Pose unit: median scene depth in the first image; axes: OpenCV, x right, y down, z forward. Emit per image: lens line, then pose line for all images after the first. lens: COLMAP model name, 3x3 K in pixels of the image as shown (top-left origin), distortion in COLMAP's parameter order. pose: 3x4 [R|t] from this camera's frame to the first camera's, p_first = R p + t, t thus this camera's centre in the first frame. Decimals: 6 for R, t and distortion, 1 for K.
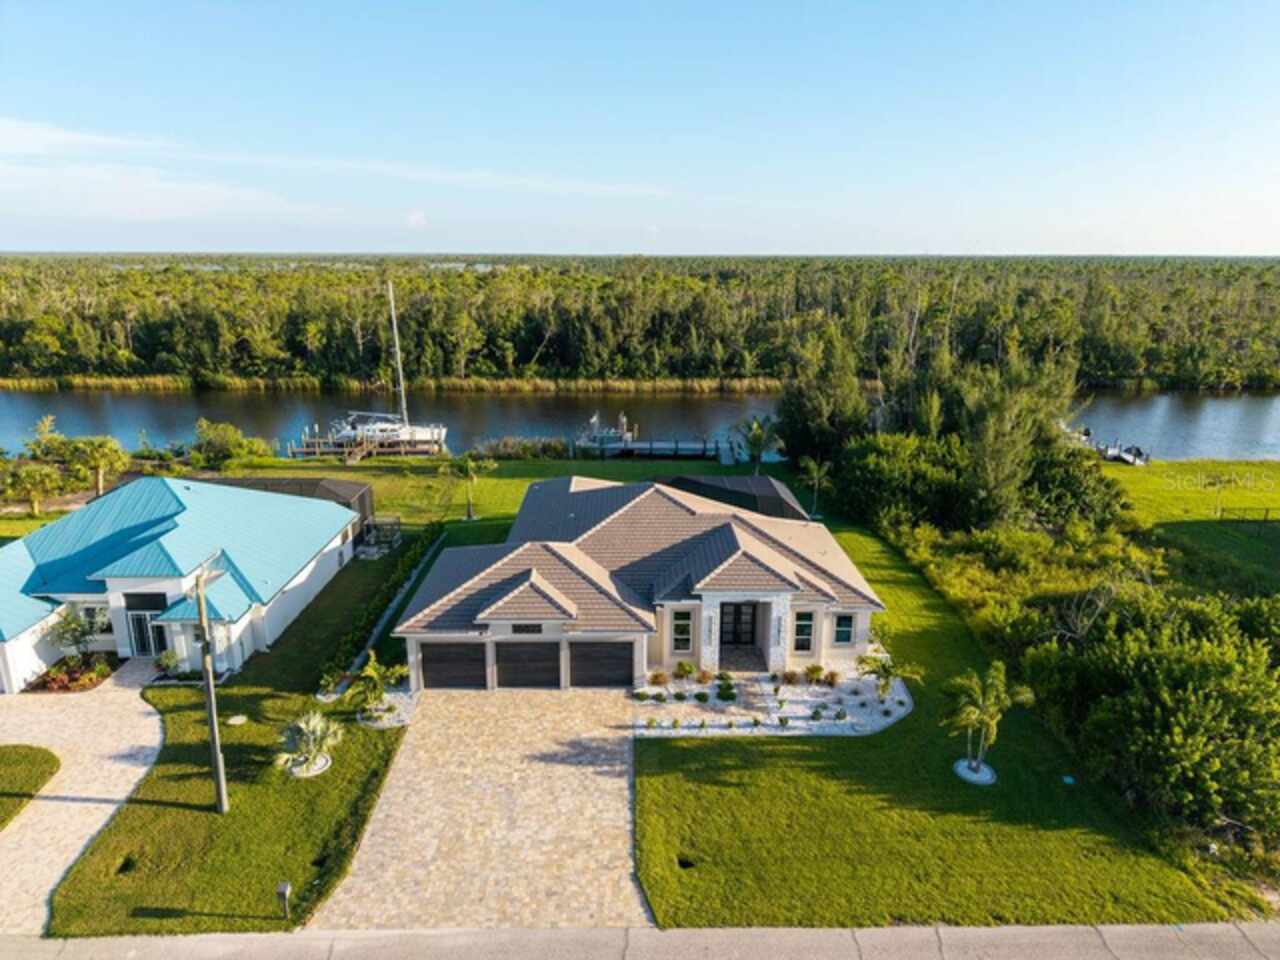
lens RADIAL K [[858.2, 0, 634.9], [0, 858.2, 479.2], [0, 0, 1]] dist [0.022188, -0.020319]
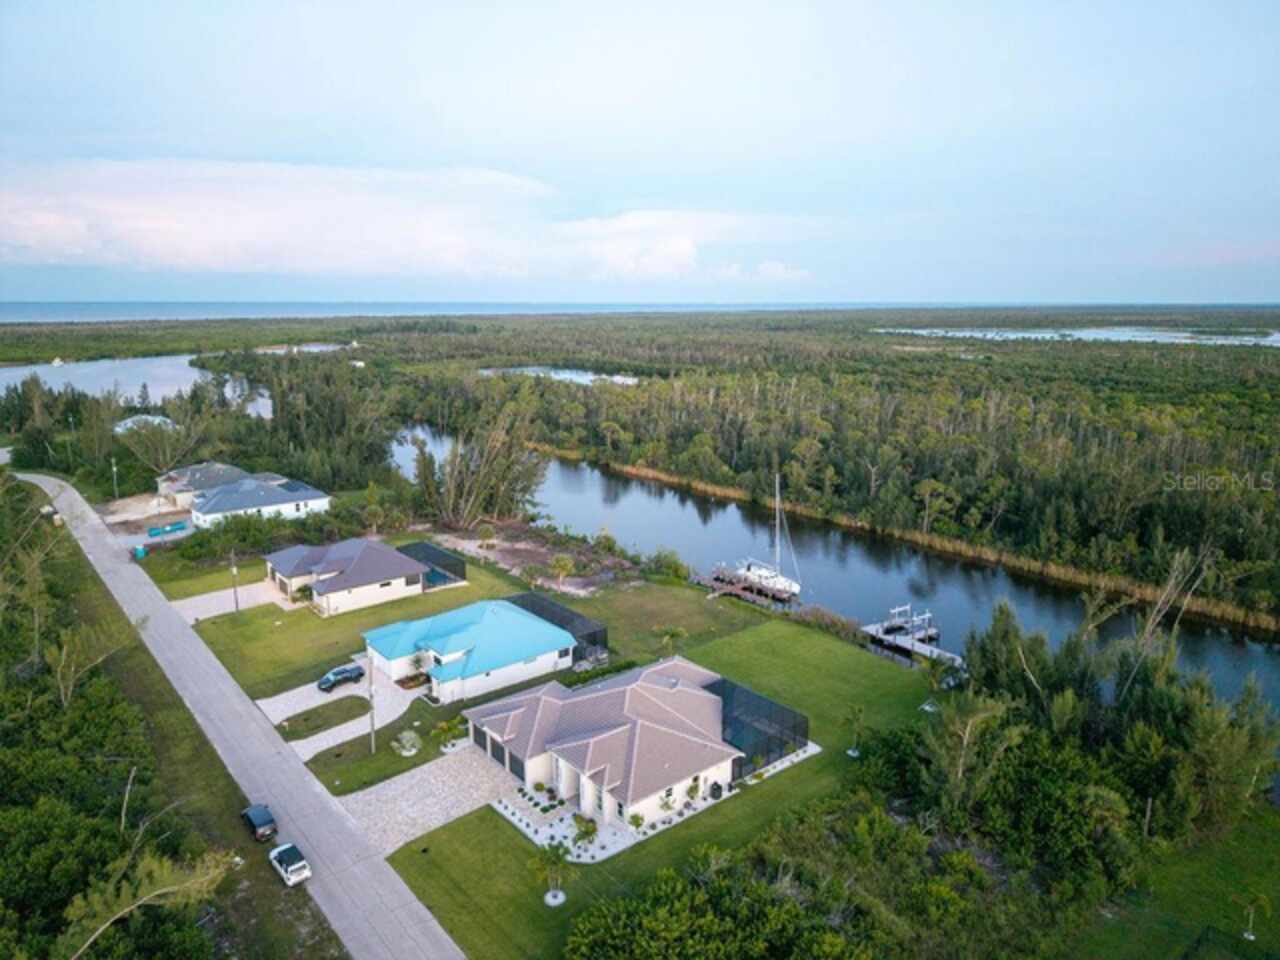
lens RADIAL K [[858.2, 0, 631.7], [0, 858.2, 473.9], [0, 0, 1]] dist [0.022188, -0.020319]
pose [[0.619531, 0.151221, -0.770269, 1.529127], [-0.196887, 0.979836, 0.034006, -0.555799], [0.759880, 0.130588, 0.636812, -0.146736]]
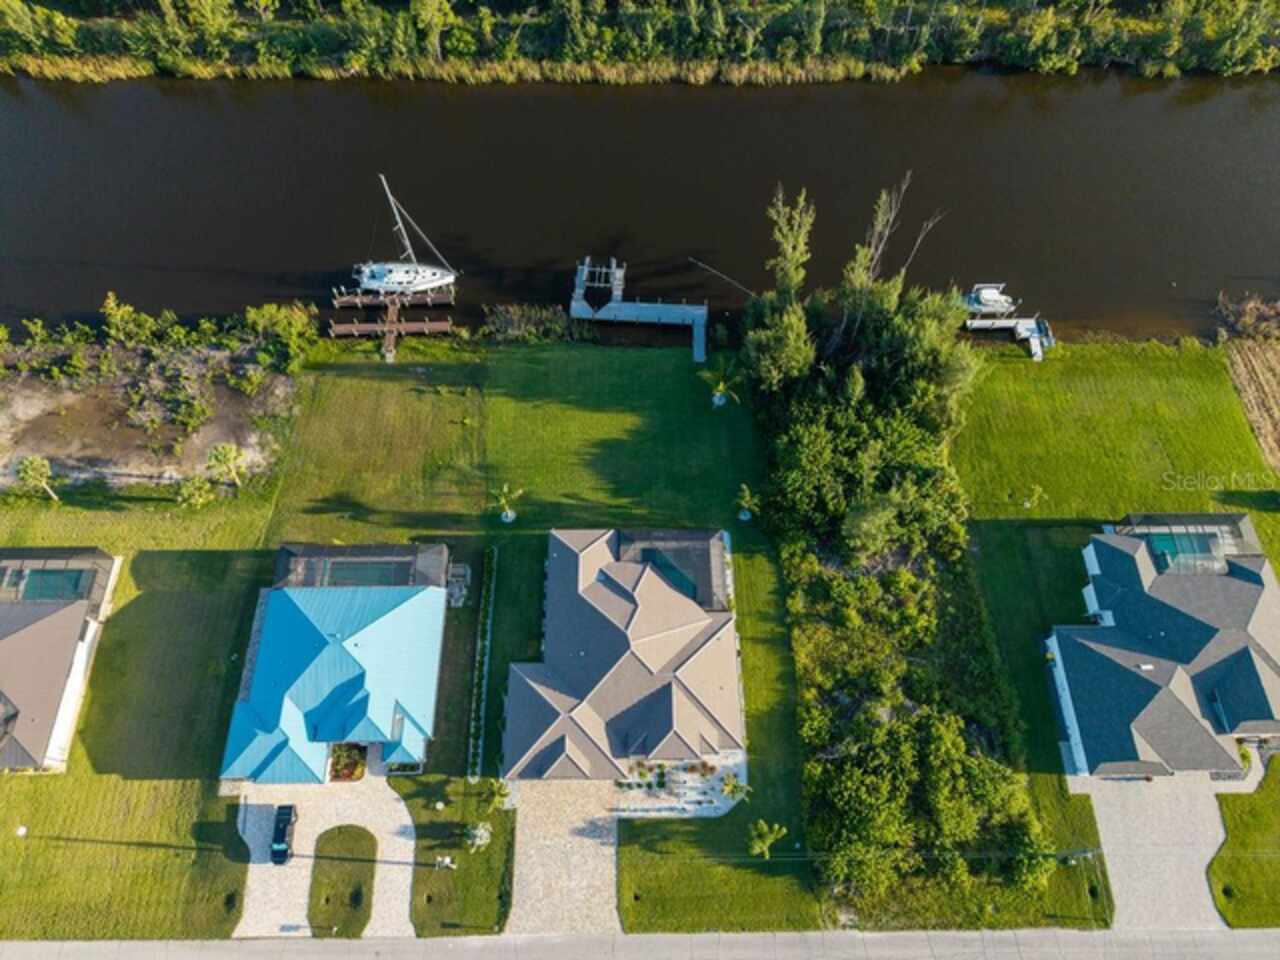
lens RADIAL K [[858.2, 0, 636.4], [0, 858.2, 482.0], [0, 0, 1]] dist [0.022188, -0.020319]
pose [[0.999988, 0.003109, 0.003825, 0.033648], [-0.004923, 0.666525, 0.745466, -1.809427], [-0.000232, -0.745476, 0.666533, 0.129265]]
